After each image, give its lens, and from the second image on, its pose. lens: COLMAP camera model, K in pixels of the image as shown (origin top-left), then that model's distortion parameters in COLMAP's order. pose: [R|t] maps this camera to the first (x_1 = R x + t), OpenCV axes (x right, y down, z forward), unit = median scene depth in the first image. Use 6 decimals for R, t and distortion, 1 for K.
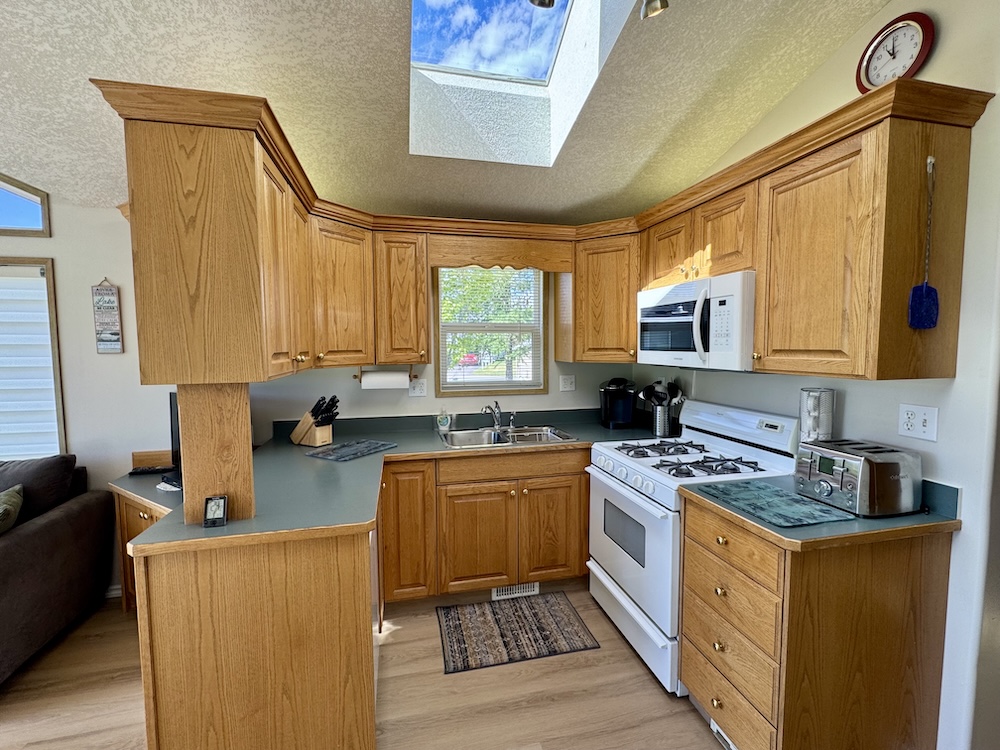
lens RADIAL K [[437.5, 0, 500.1], [0, 437.5, 373.0], [0, 0, 1]] dist [-0.012873, 0.003144]
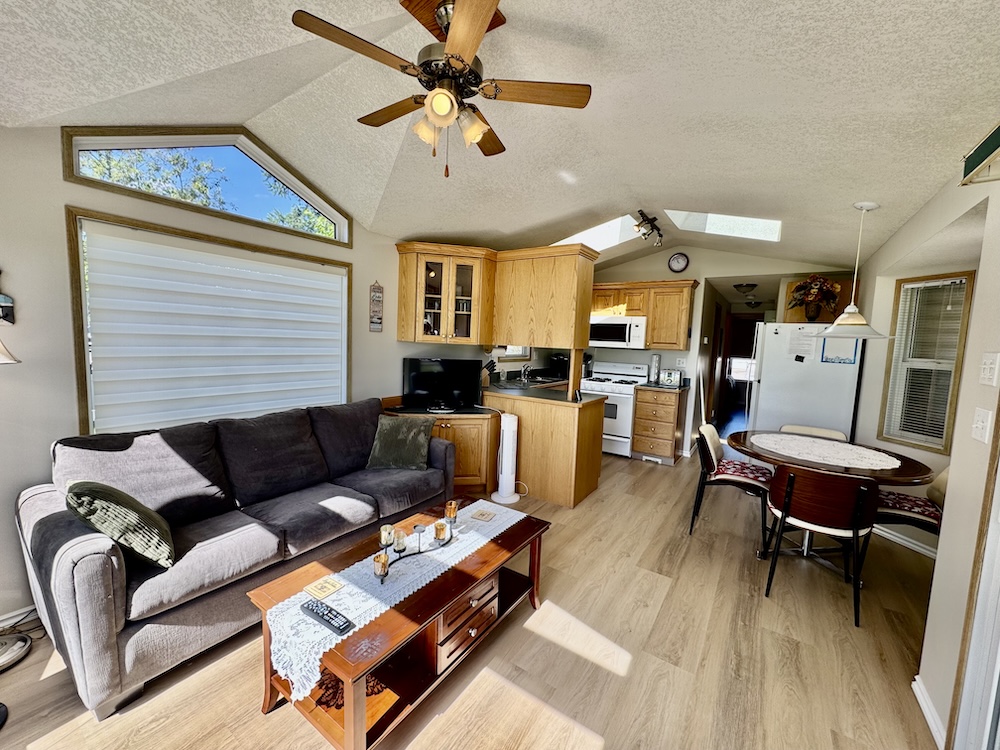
lens RADIAL K [[399.4, 0, 497.7], [0, 399.4, 374.4], [0, 0, 1]] dist [-0.001586, 0.000501]
pose [[0.745684, -0.025740, 0.665802, -1.955441], [-0.002447, 0.999141, 0.041367, 0.057339], [-0.666295, -0.032476, 0.744980, -0.401796]]
